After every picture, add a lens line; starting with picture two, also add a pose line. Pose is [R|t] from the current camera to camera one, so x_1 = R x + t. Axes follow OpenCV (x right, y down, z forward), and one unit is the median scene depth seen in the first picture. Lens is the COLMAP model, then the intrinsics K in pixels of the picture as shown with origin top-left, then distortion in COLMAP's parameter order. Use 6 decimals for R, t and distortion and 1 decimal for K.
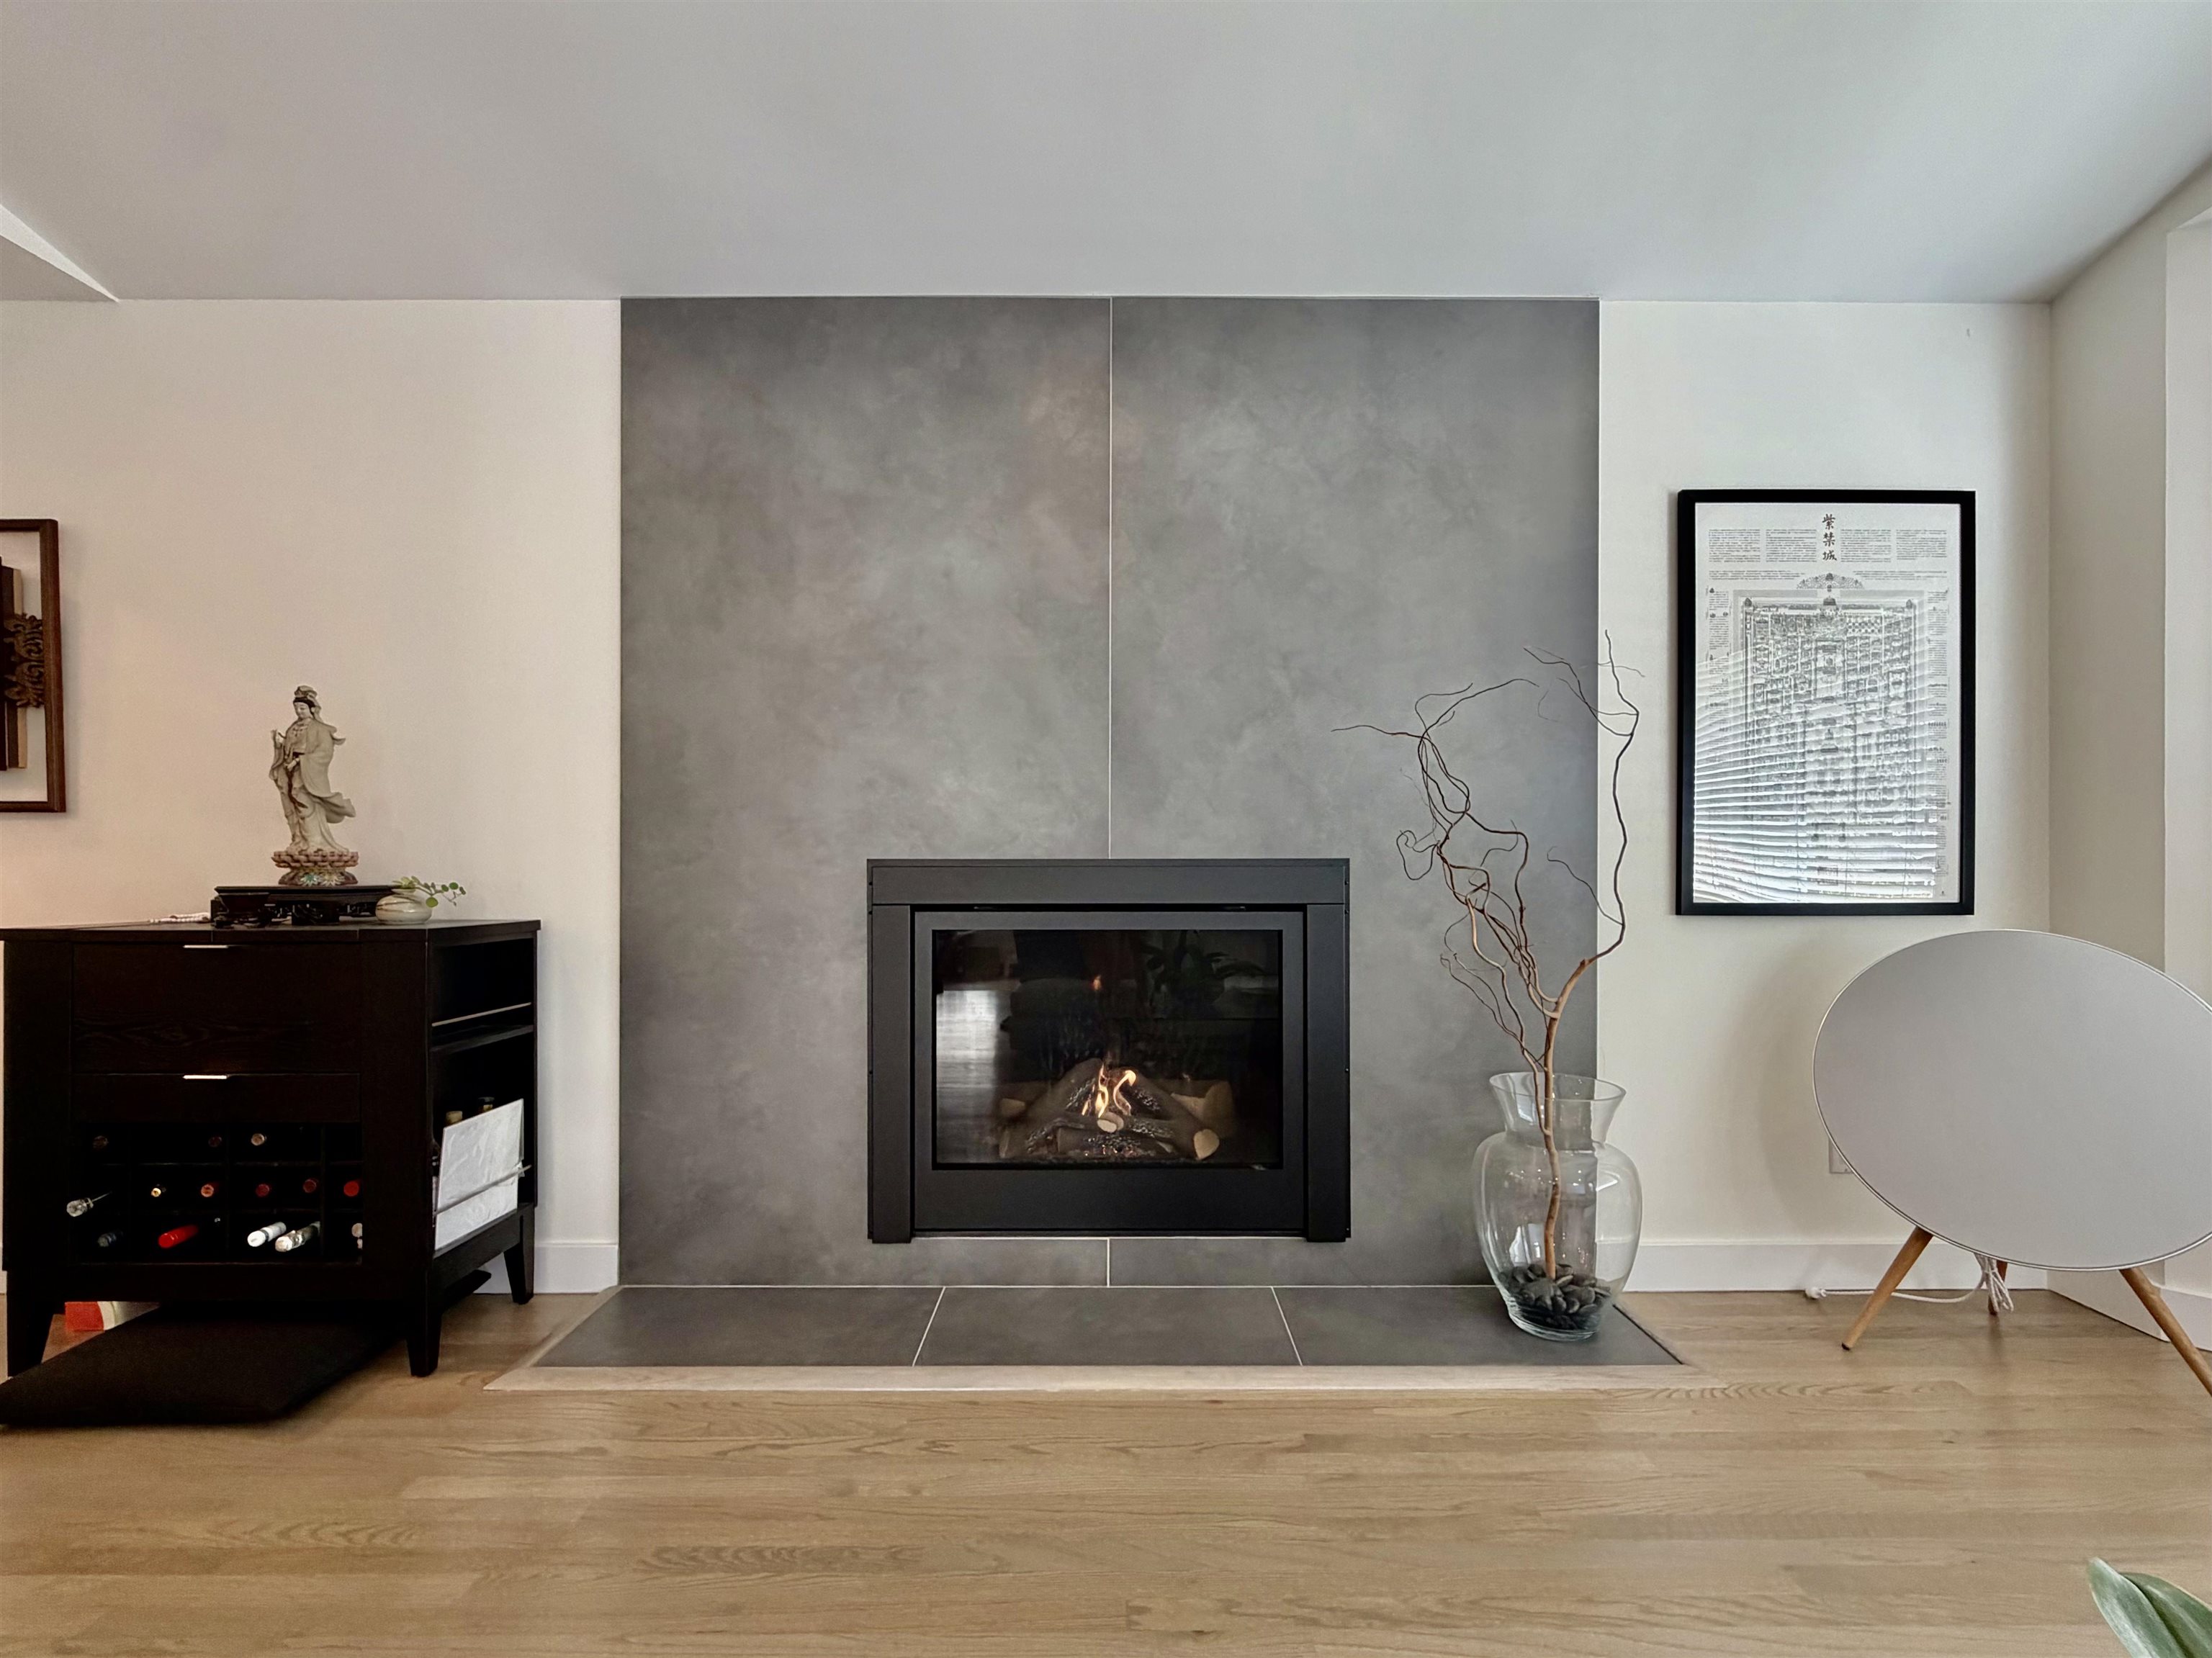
lens RADIAL K [[953.2, 0, 1119.5], [0, 953.2, 874.3], [0, 0, 1]] dist [-0.000277, 0.000114]
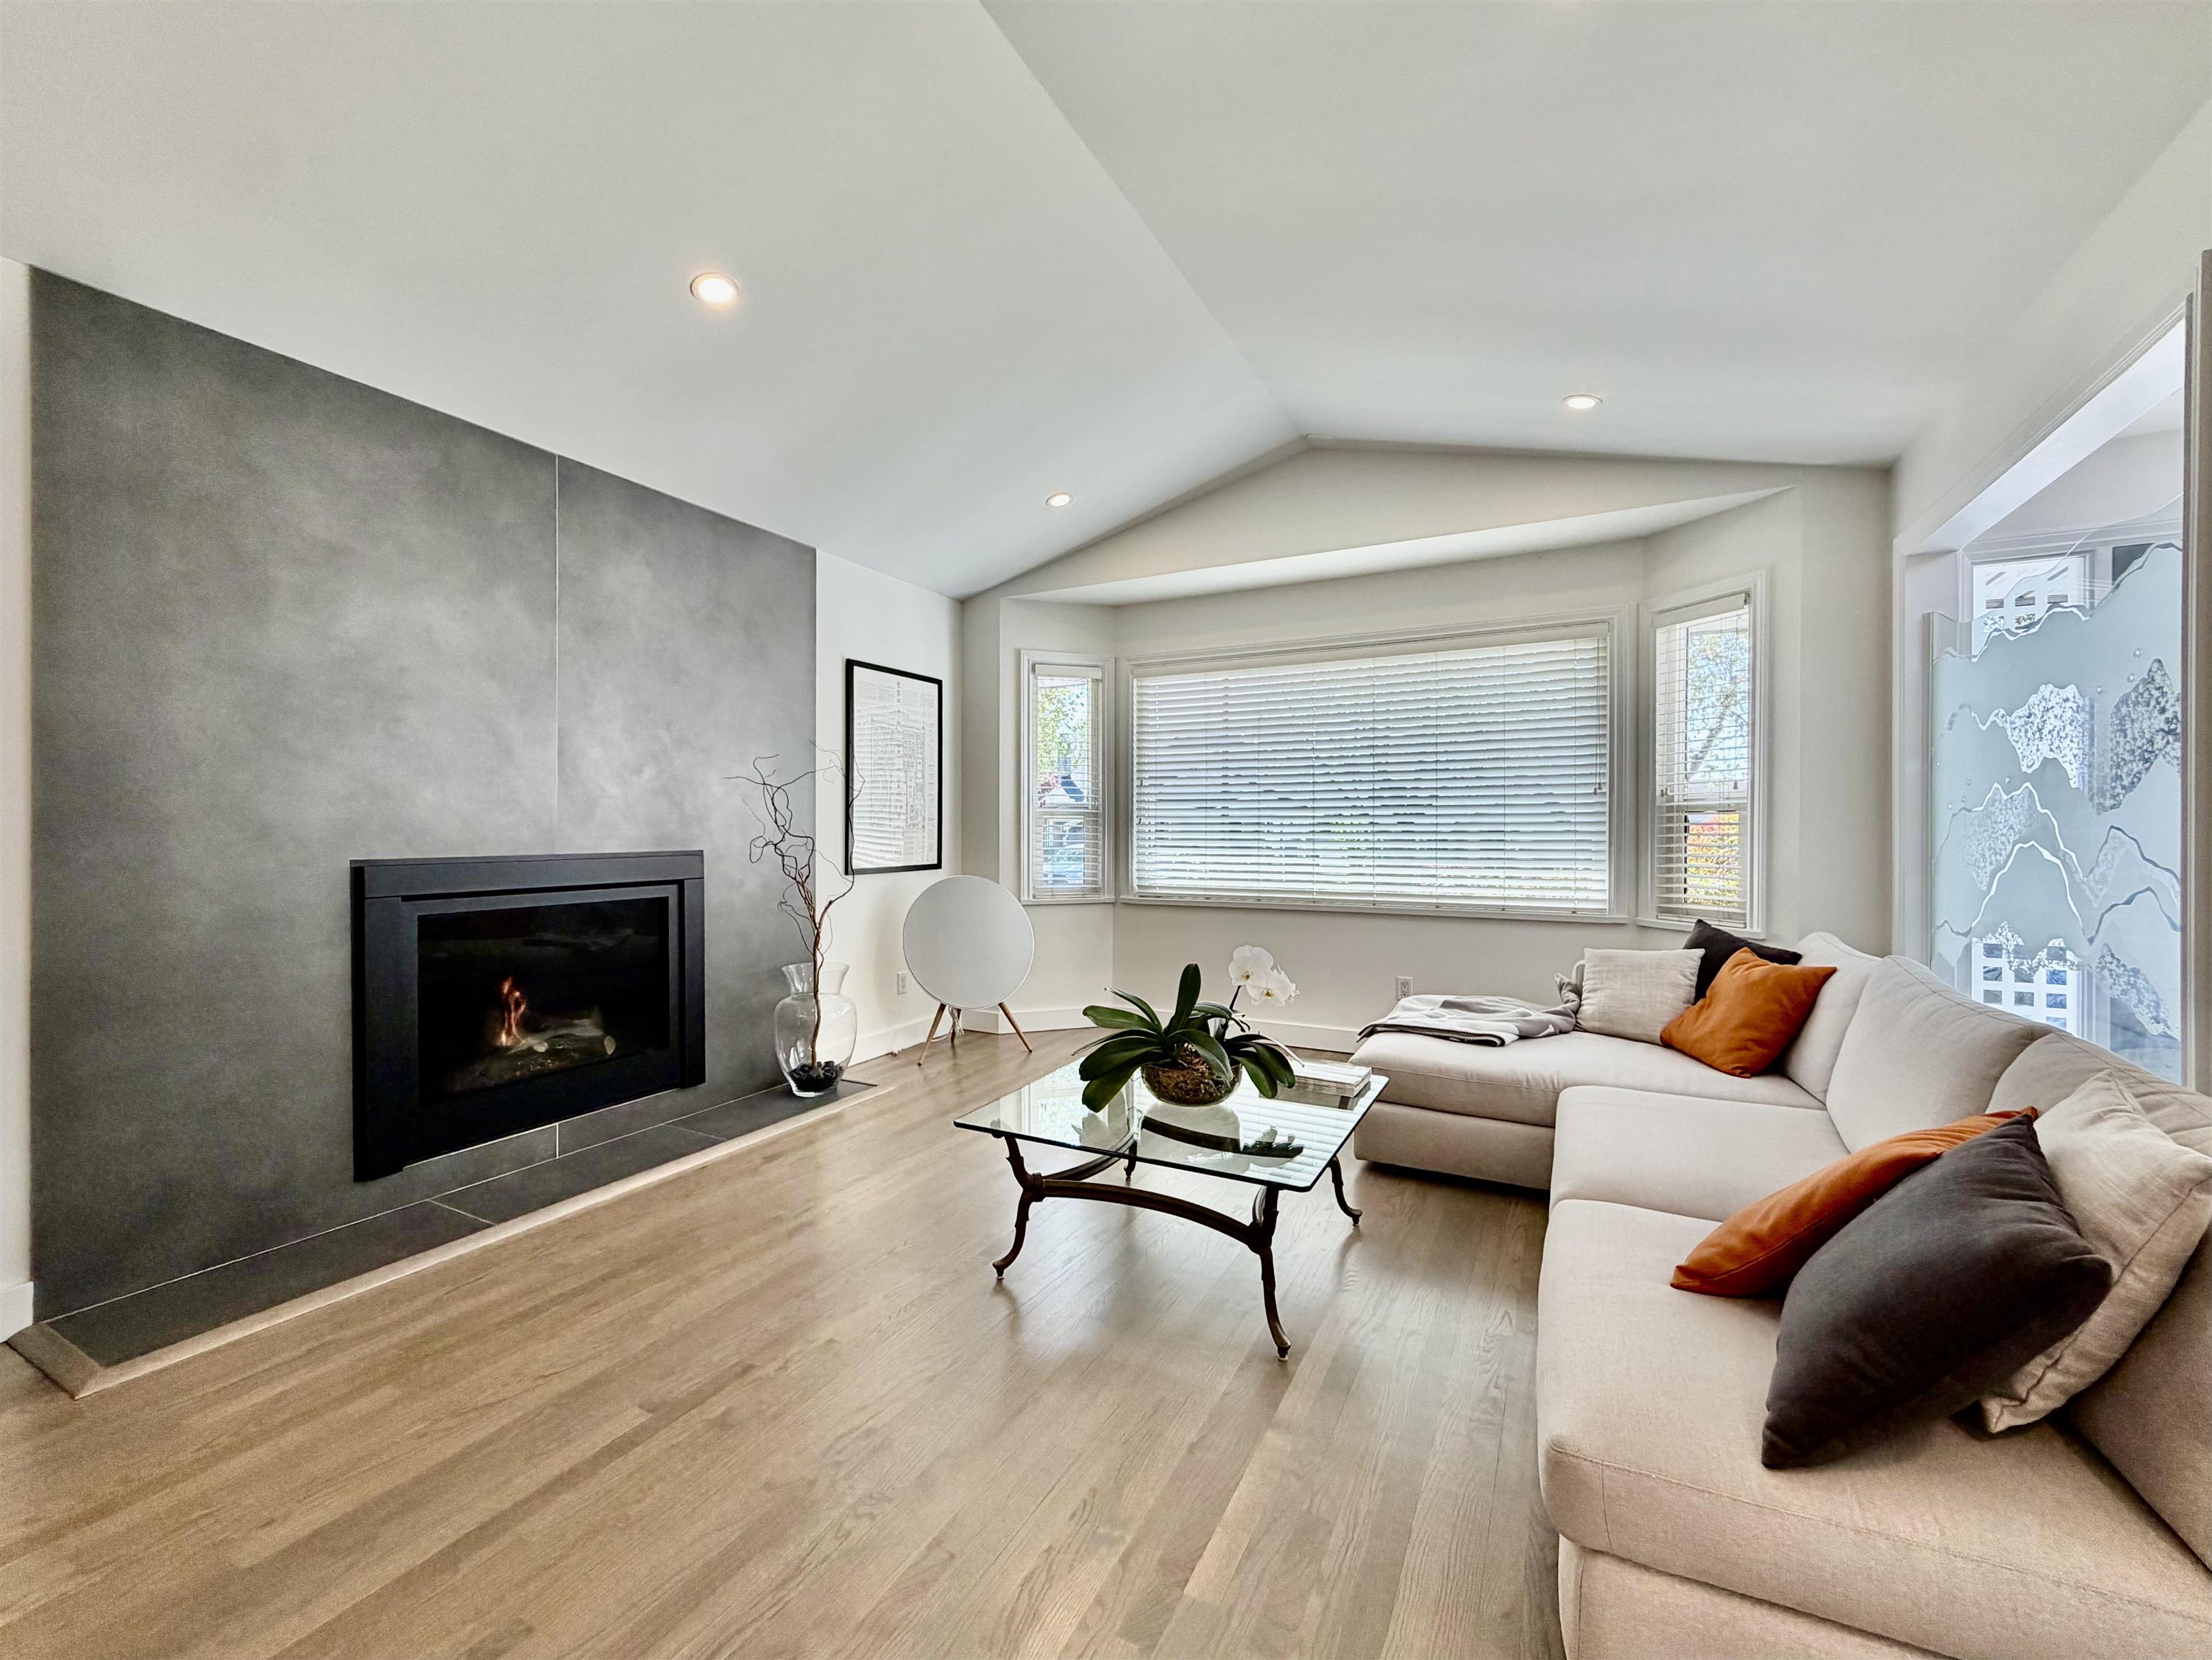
lens RADIAL K [[907.7, 0, 1106.0], [0, 907.7, 830.0], [0, 0, 1]] dist [-0.000056, 0.000054]
pose [[0.466464, -0.002831, 0.884536, -0.816556], [-0.004269, 0.999976, 0.005452, -0.062412], [-0.884530, -0.006319, 0.466441, -0.340484]]
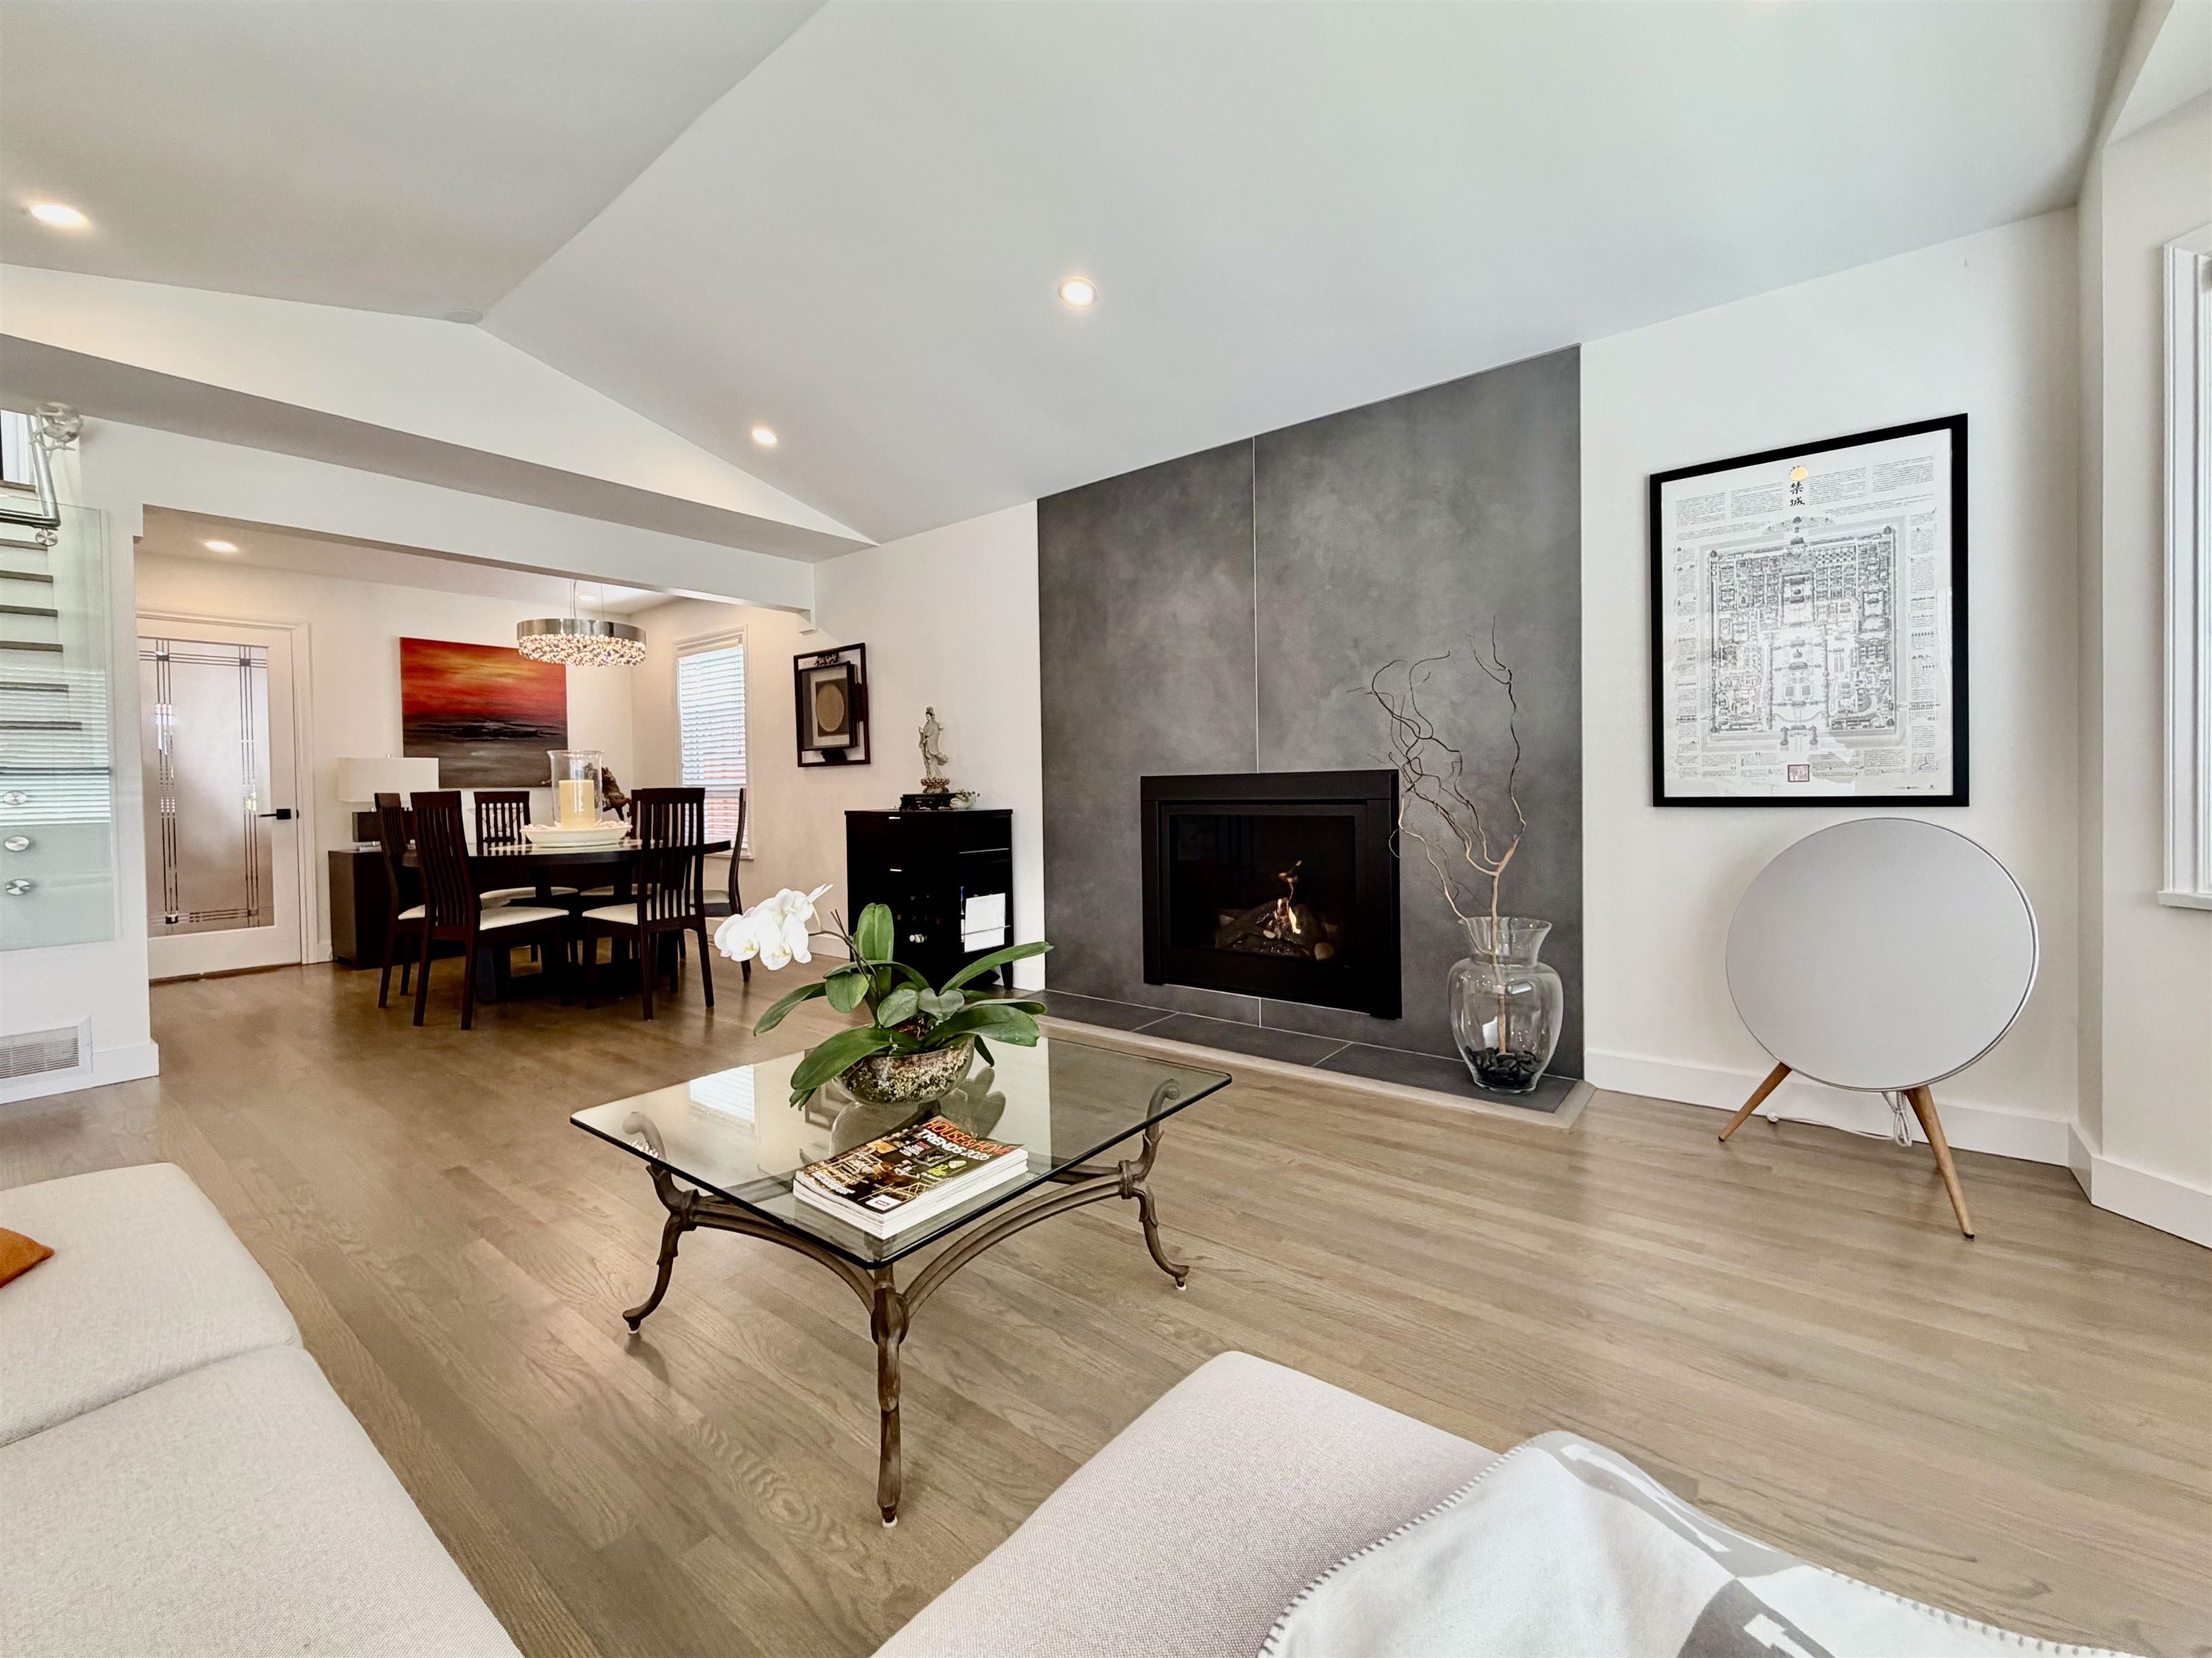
lens RADIAL K [[897.1, 0, 1109.2], [0, 897.1, 798.4], [0, 0, 1]] dist [0.000397, 0.000012]
pose [[0.786330, -0.005786, -0.617780, 0.762081], [0.018404, 0.999732, 0.014062, 0.001031], [0.617532, -0.022427, 0.786226, -0.406991]]
